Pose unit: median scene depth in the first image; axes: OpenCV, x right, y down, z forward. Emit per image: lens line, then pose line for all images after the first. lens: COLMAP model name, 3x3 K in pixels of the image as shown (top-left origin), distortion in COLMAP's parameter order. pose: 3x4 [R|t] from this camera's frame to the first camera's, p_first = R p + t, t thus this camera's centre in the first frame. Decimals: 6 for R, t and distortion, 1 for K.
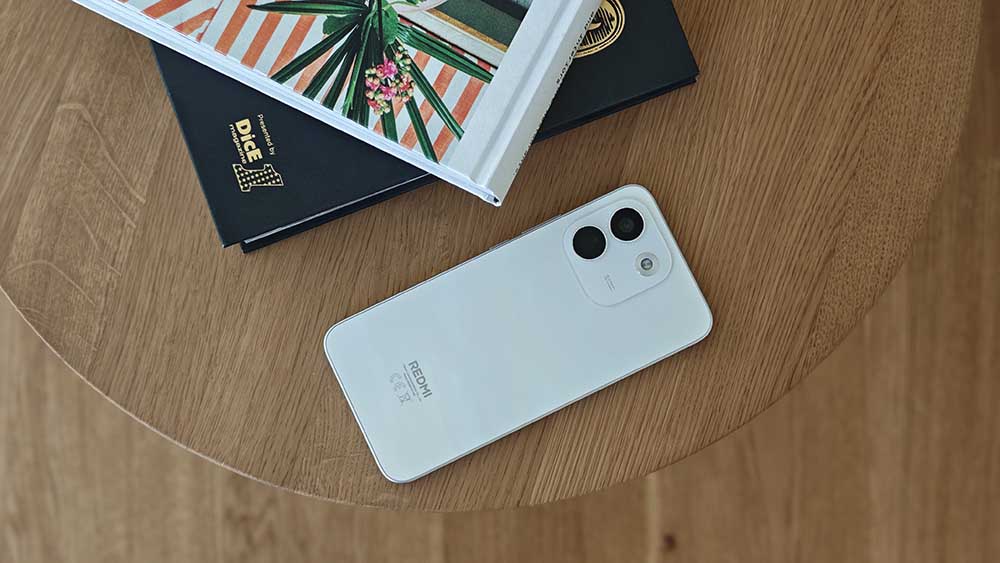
lens RADIAL K [[1476.1, 0, 499.5], [0, 1476.1, 283.7], [0, 0, 1]] dist [0.041080, 0.000000]
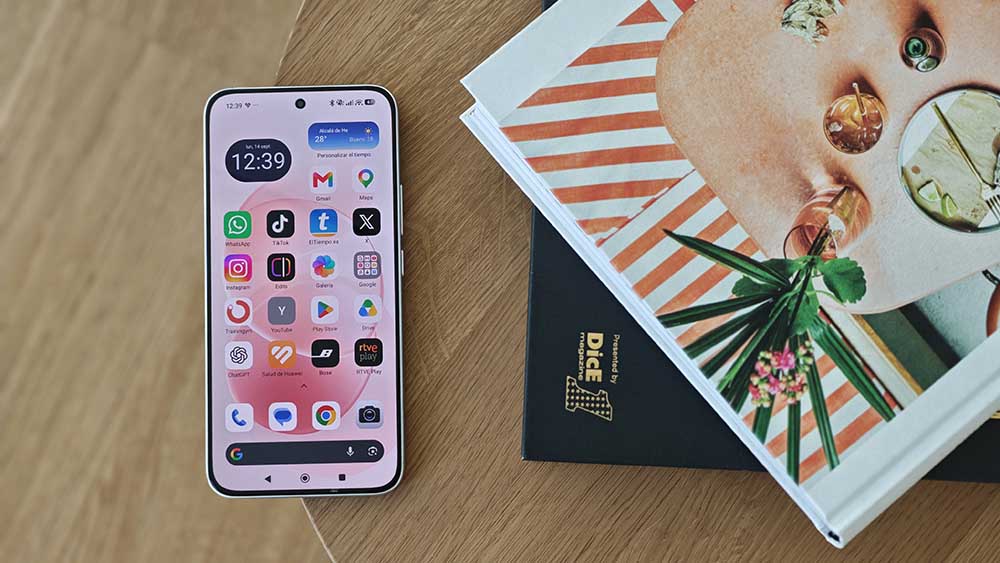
lens RADIAL K [[1476.1, 0, 475.2], [0, 1476.1, 270.2], [0, 0, 1]] dist [0.041080, 0.000000]
pose [[0.918761, 0.393354, -0.033922, -0.234172], [-0.392852, 0.919370, 0.020645, -0.140021], [0.039307, -0.005642, 0.999211, 0.122566]]
